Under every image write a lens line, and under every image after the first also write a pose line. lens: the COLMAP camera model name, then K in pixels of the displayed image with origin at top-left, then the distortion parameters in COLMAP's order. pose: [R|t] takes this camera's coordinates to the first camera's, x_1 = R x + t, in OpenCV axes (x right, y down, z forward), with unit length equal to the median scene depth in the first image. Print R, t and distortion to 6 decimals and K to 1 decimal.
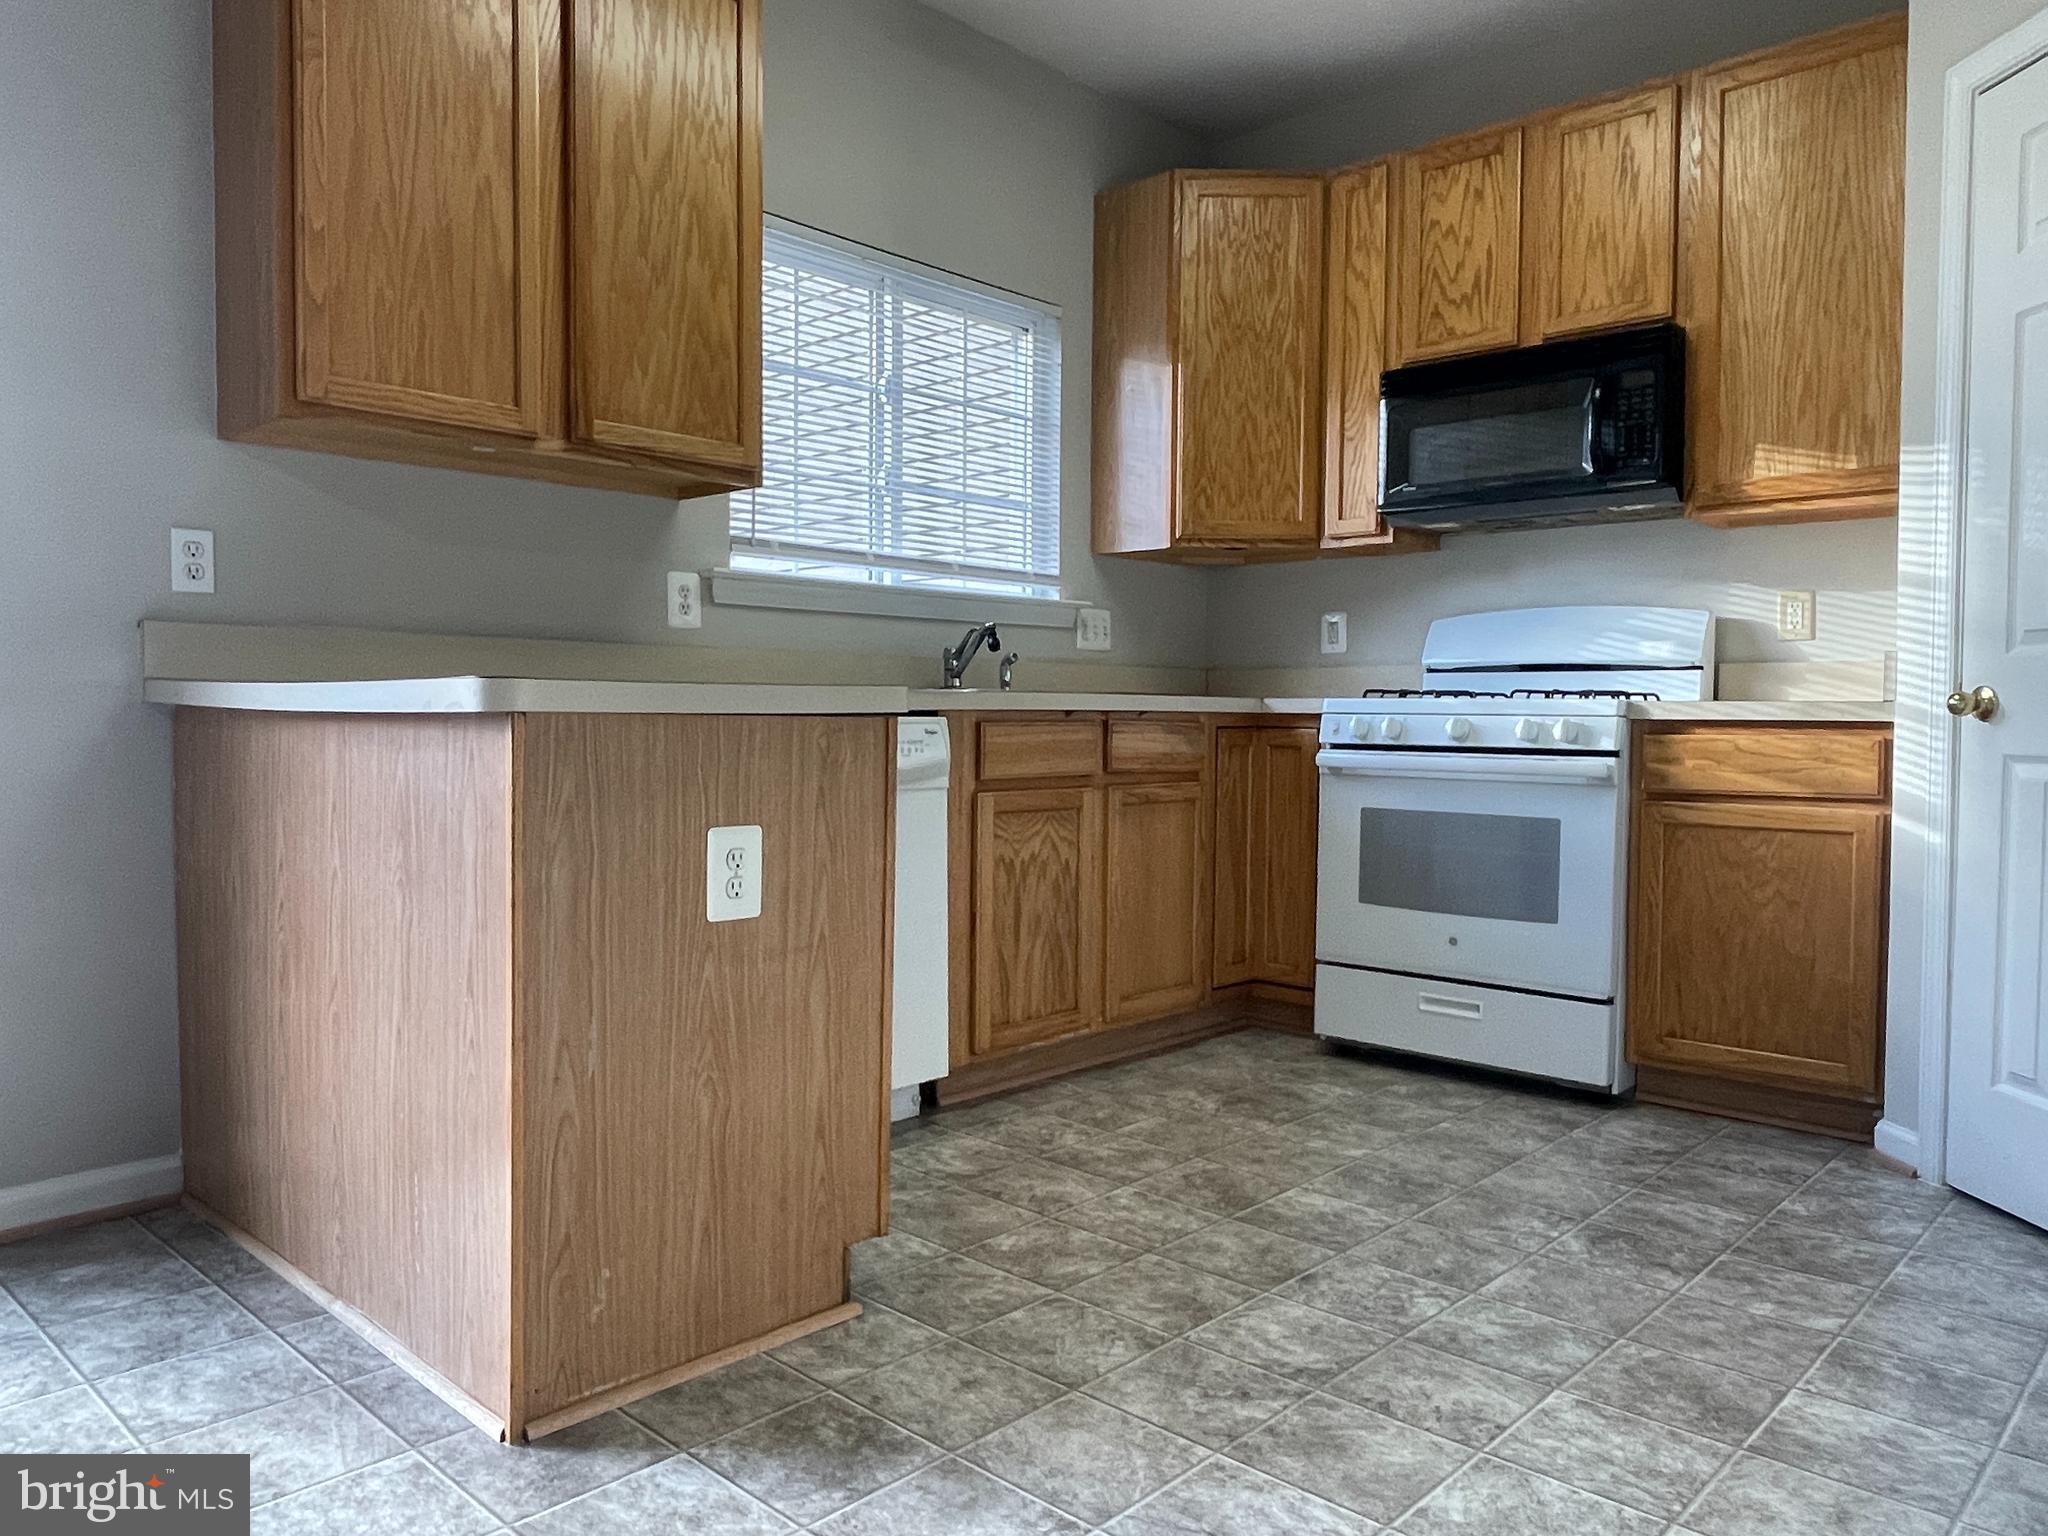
lens RADIAL K [[1421.3, 0, 1006.7], [0, 1421.3, 768.6], [0, 0, 1]] dist [0.001504, -0.020497]
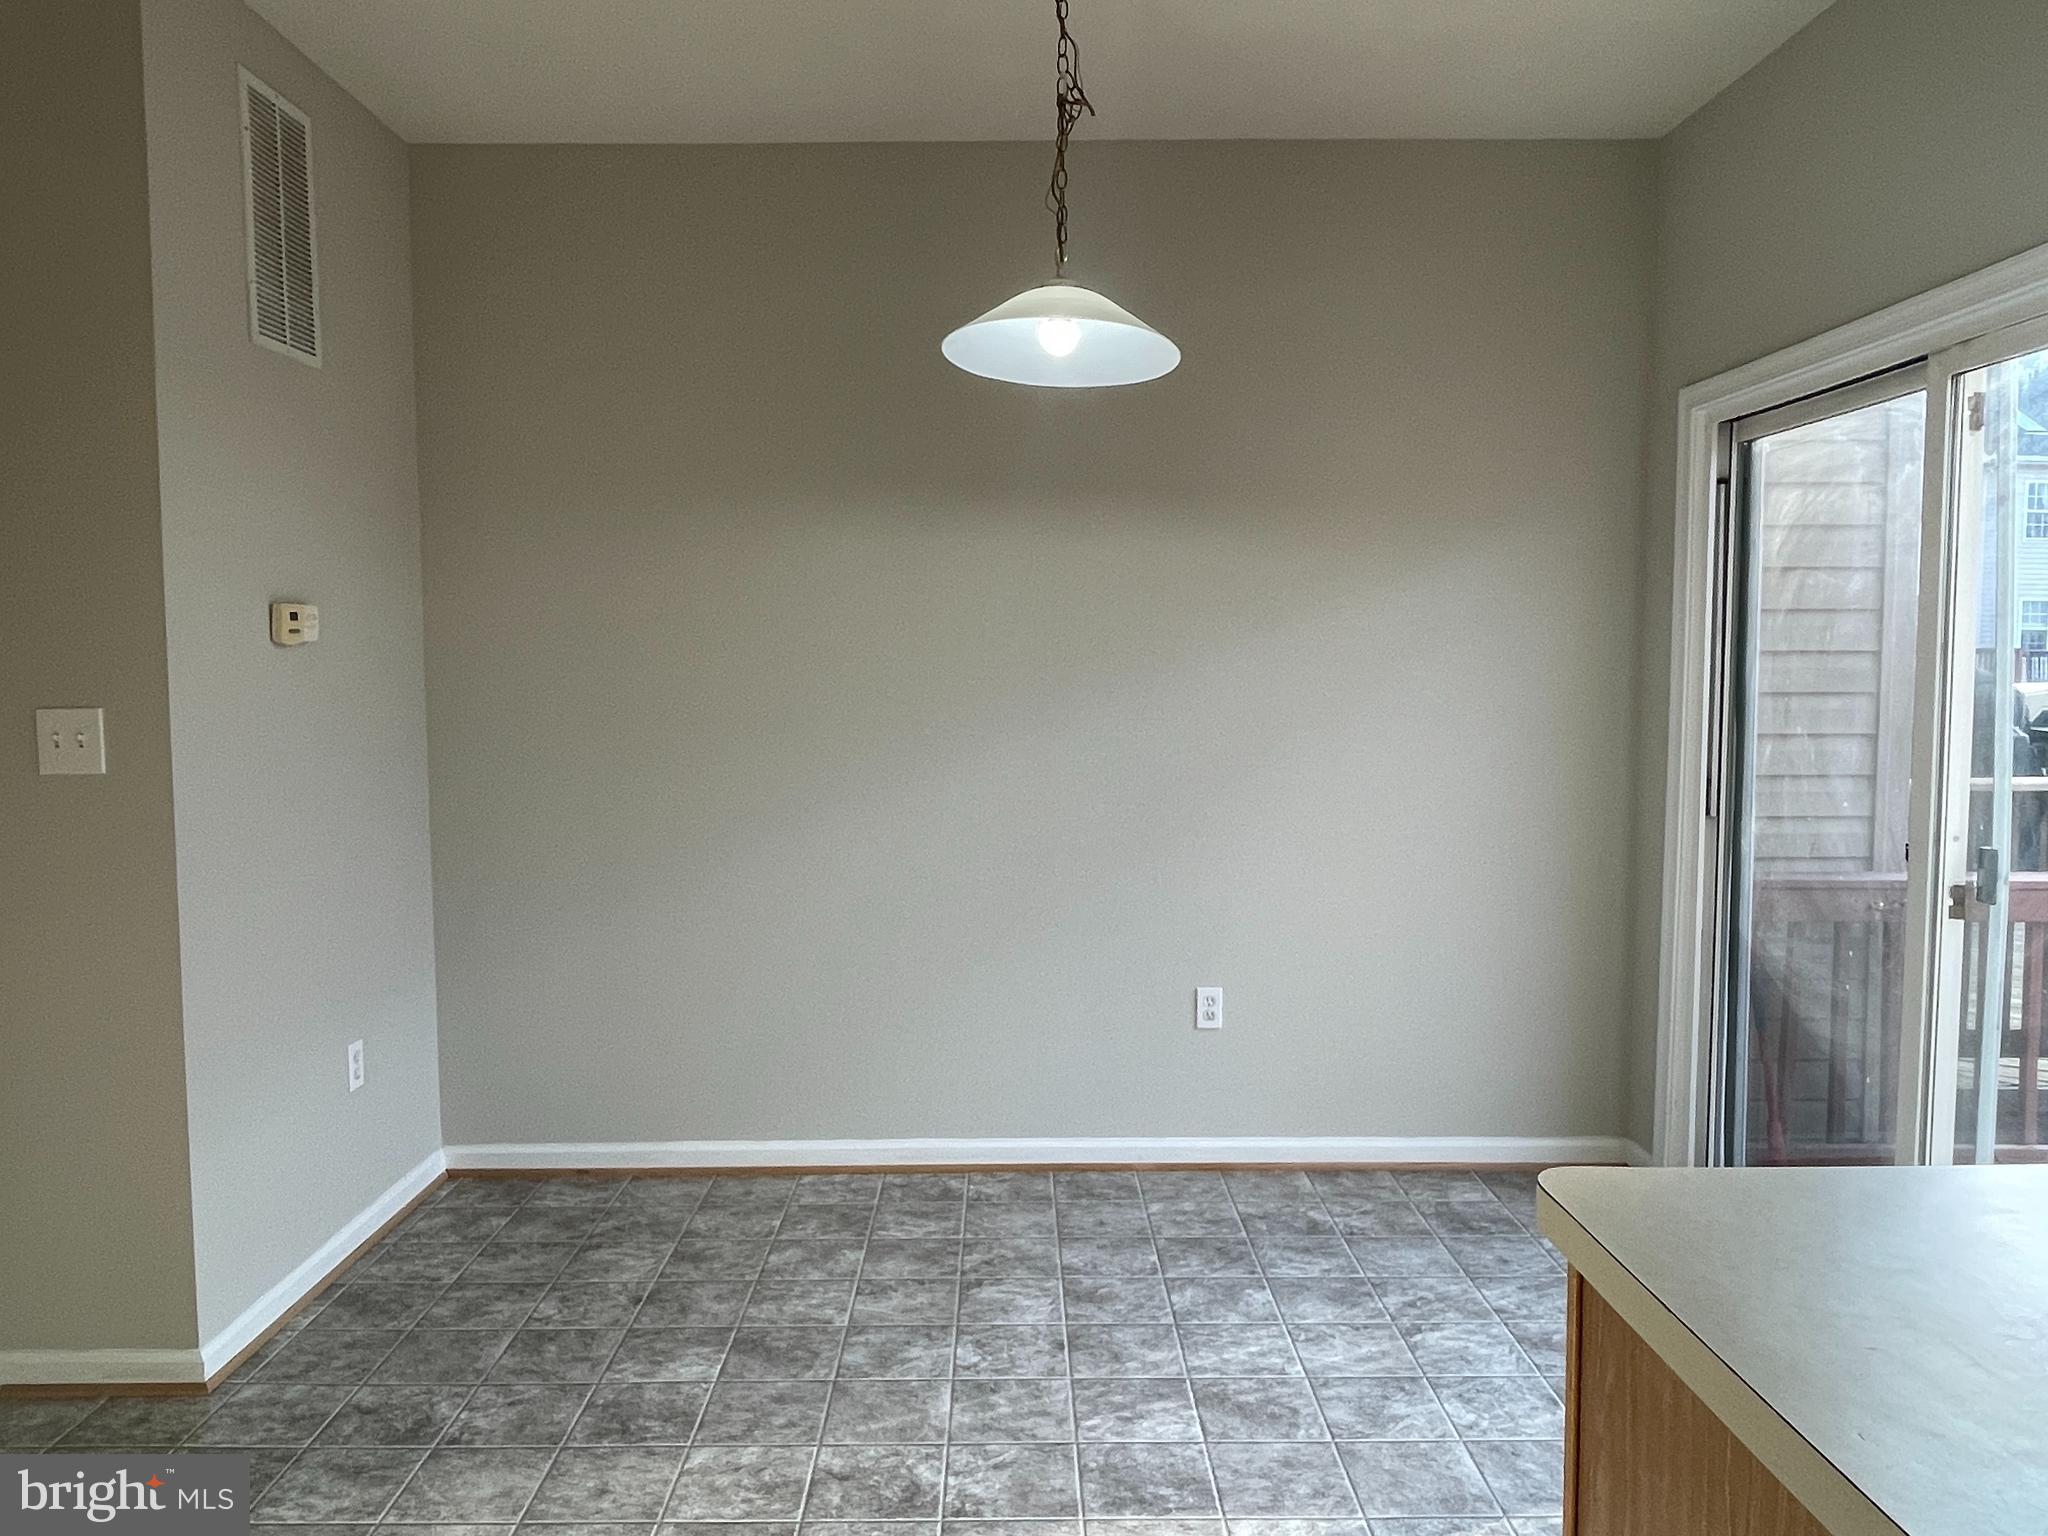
lens RADIAL K [[1421.3, 0, 1010.3], [0, 1421.3, 784.2], [0, 0, 1]] dist [0.001504, -0.020497]
pose [[-0.719645, 0.050970, -0.692469, 0.798393], [-0.032833, 0.993688, 0.107263, -0.200585], [0.693565, 0.099927, -0.713430, 1.327716]]
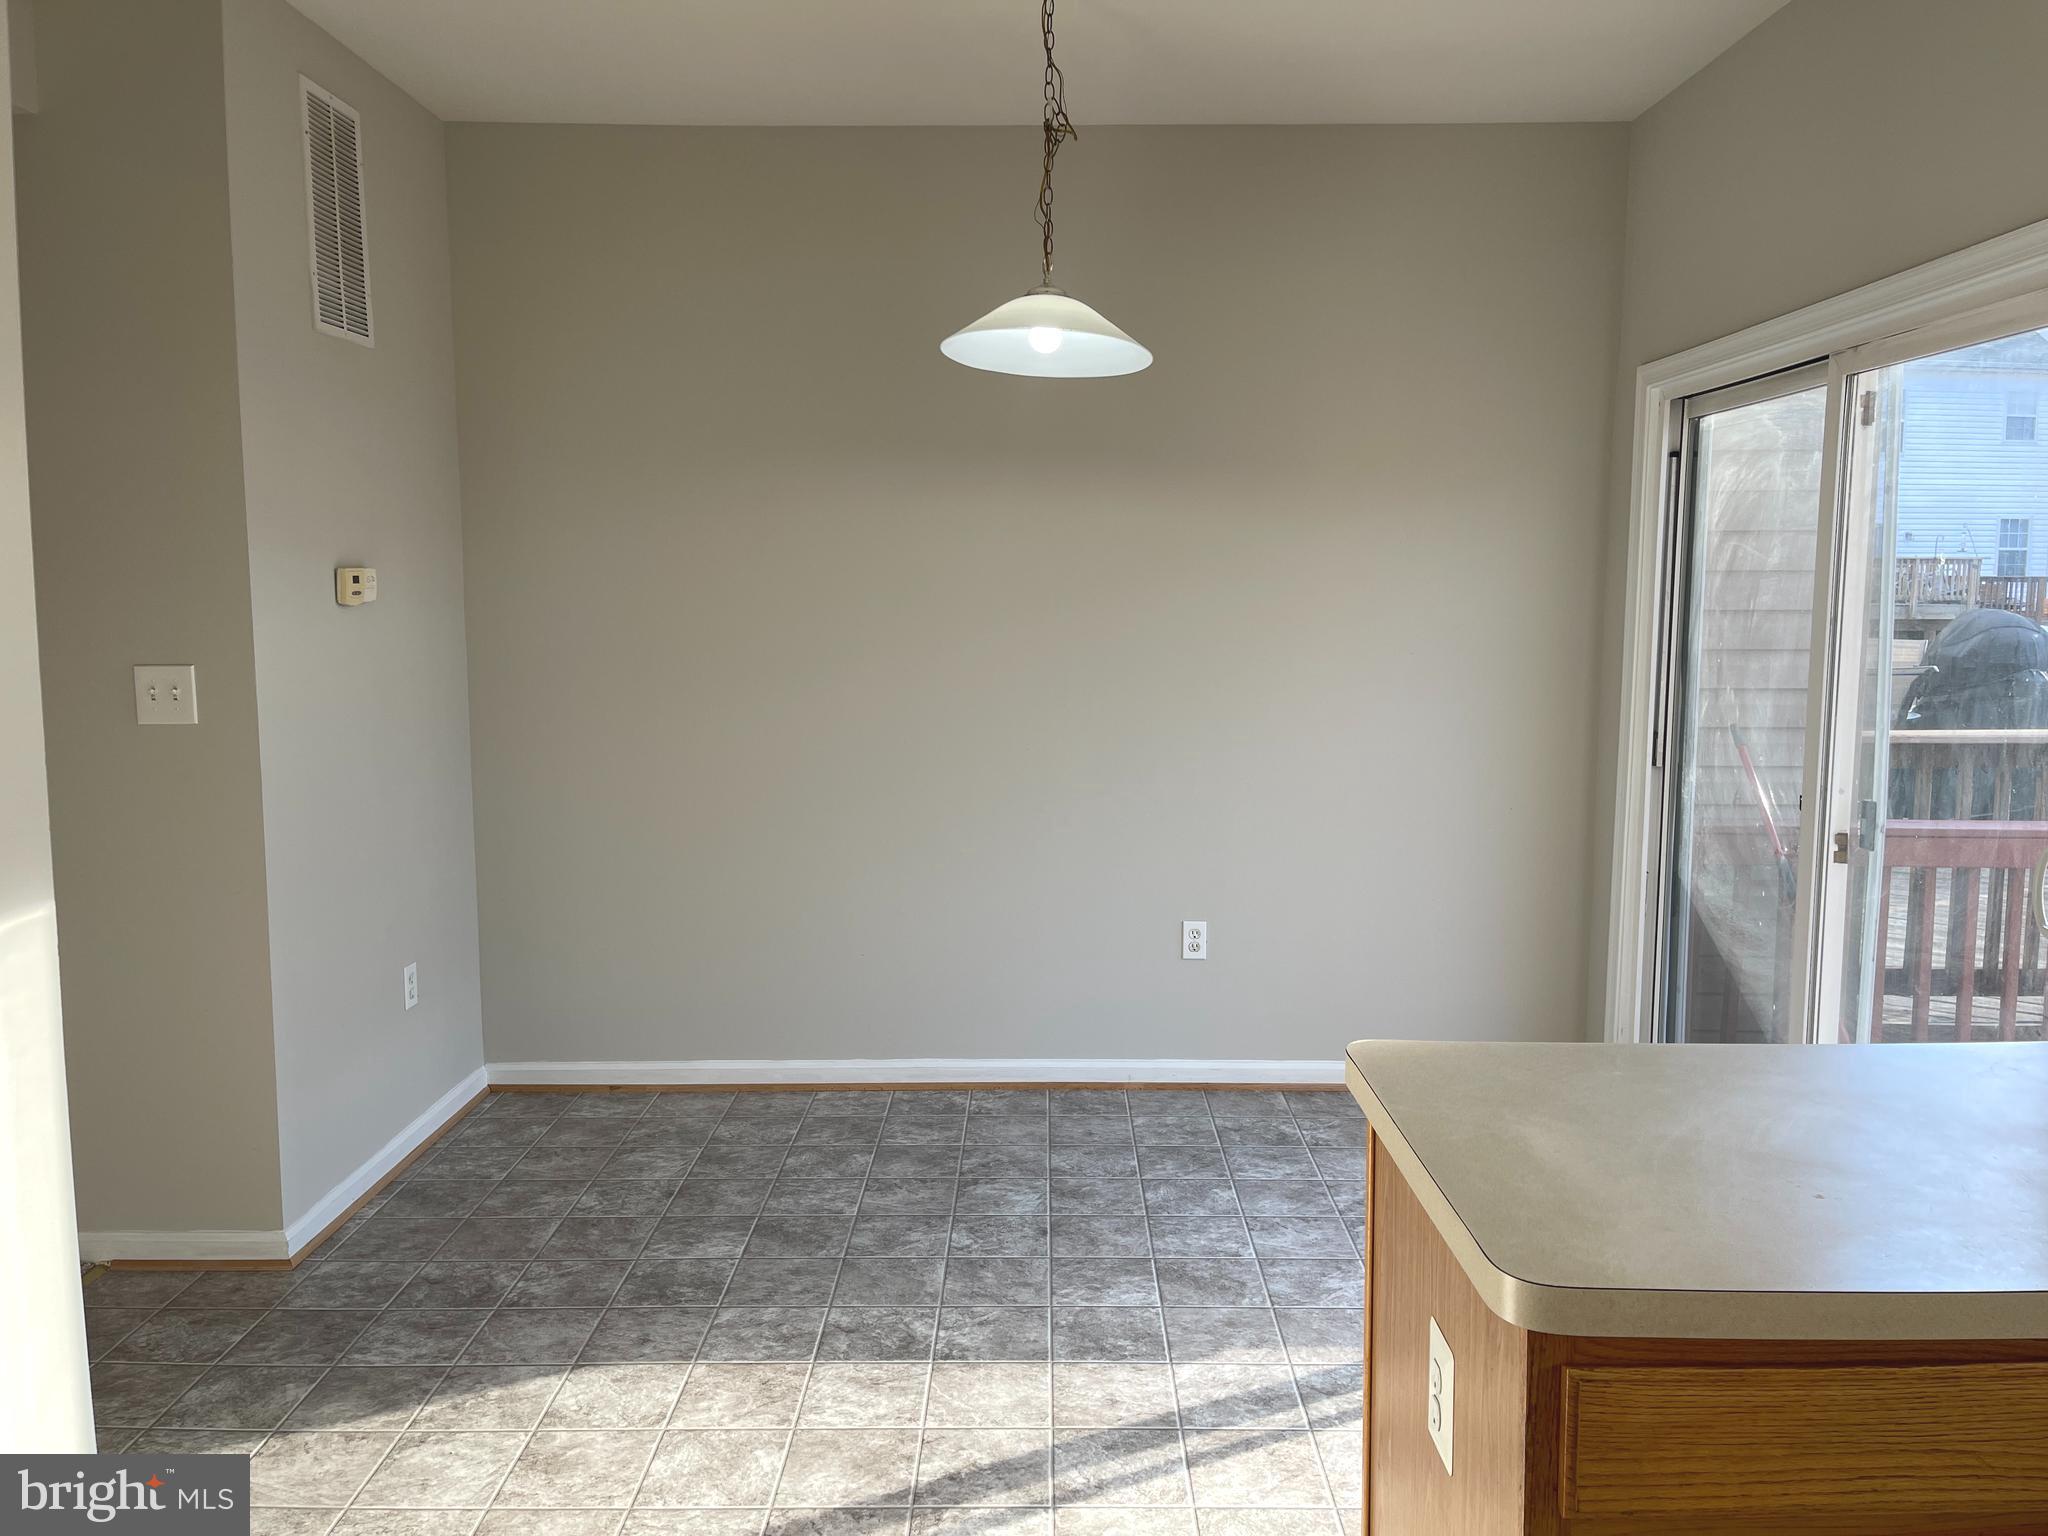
lens RADIAL K [[1524.6, 0, 1033.3], [0, 1524.6, 769.8], [0, 0, 1]] dist [0.046938, -0.040350]
pose [[-0.725600, 0.071778, -0.684363, 0.907340], [-0.037699, 0.988904, 0.143690, -0.238719], [0.687083, 0.130061, -0.714843, 1.485023]]
